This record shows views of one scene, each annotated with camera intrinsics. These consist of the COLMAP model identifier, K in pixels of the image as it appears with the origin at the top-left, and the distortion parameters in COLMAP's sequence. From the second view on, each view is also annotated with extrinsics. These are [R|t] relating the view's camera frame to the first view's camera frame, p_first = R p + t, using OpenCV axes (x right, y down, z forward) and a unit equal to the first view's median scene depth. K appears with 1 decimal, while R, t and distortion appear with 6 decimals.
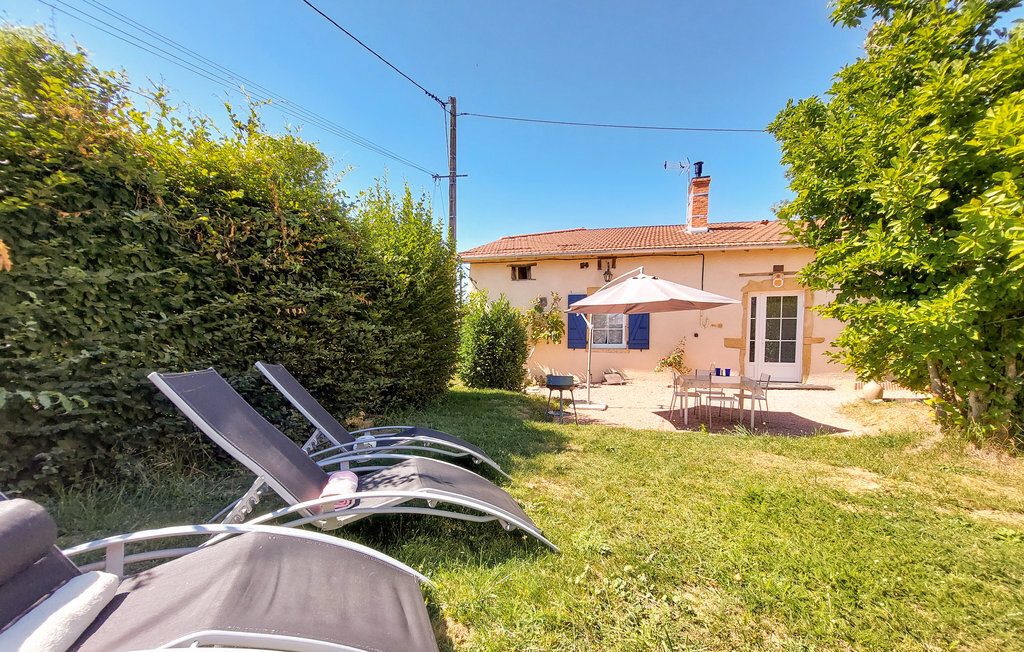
lens RADIAL K [[397.6, 0, 511.0], [0, 397.6, 350.5], [0, 0, 1]] dist [-0.012149, -0.000185]
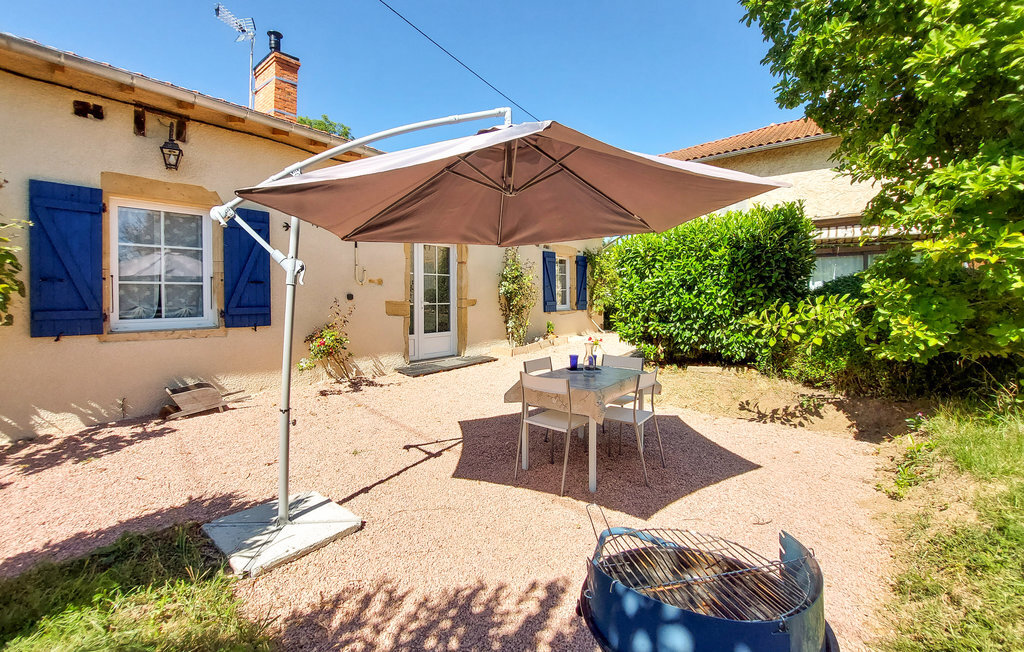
lens RADIAL K [[434.1, 0, 511.6], [0, 434.1, 304.2], [0, 0, 1]] dist [-0.015482, -0.000177]
pose [[0.427502, -0.016427, 0.903865, -0.010629], [0.036635, 0.999328, 0.000835, -0.019245], [-0.903272, 0.032756, 0.427816, 0.496036]]
